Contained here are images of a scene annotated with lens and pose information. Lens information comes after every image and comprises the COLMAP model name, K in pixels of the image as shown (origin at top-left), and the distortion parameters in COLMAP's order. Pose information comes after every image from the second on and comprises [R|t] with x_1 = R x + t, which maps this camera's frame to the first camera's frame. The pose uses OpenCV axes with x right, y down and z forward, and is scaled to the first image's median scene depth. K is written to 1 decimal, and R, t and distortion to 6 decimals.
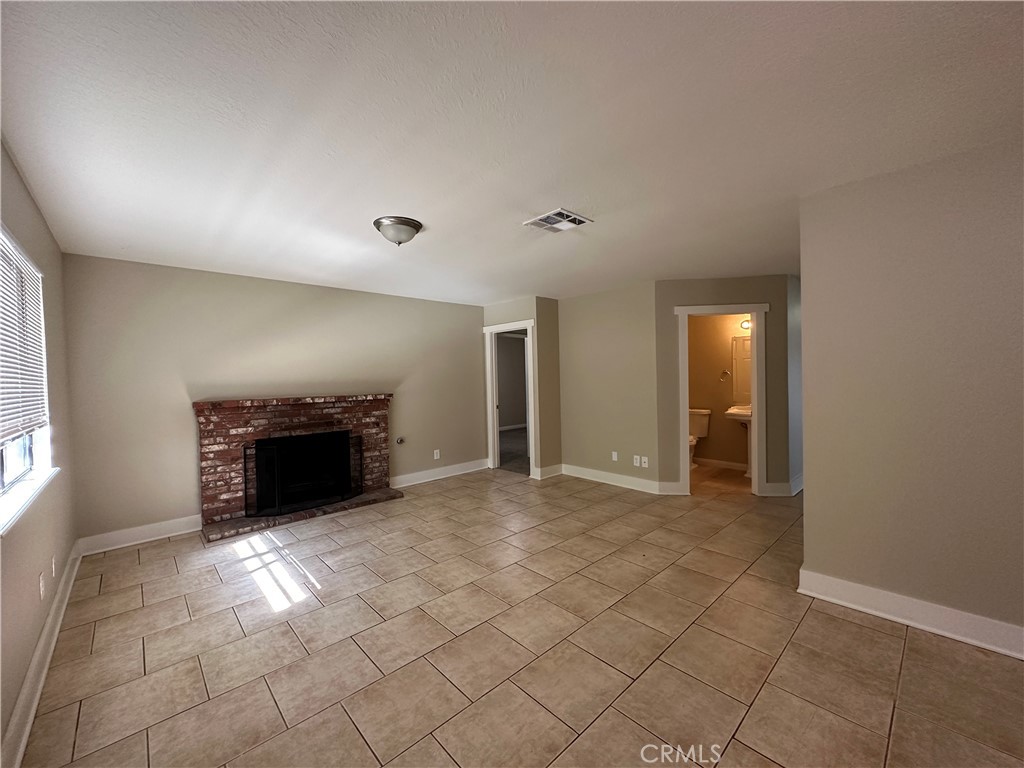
lens RADIAL K [[406.9, 0, 511.0], [0, 406.9, 386.2], [0, 0, 1]] dist [-0.003907, 0.000897]
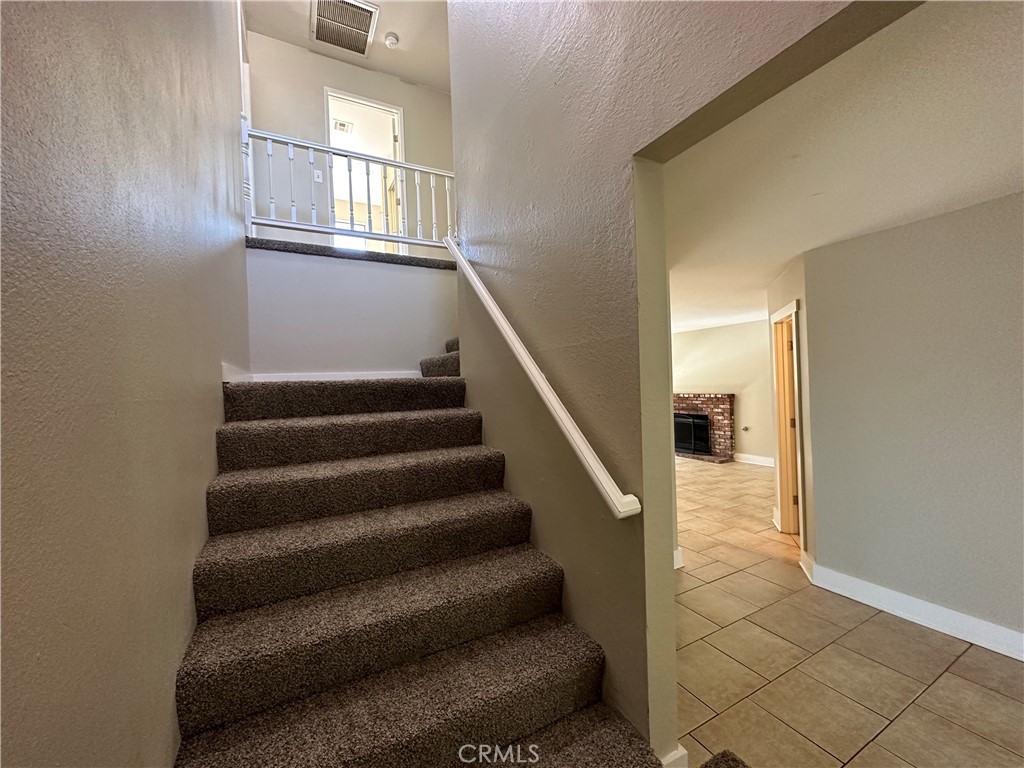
lens RADIAL K [[406.9, 0, 510.8], [0, 406.9, 385.2], [0, 0, 1]] dist [-0.003907, 0.000897]
pose [[-0.258060, 0.039072, -0.965338, 1.338187], [0.032391, 0.998970, 0.031775, -0.086451], [0.965586, -0.023069, -0.259060, 0.641965]]
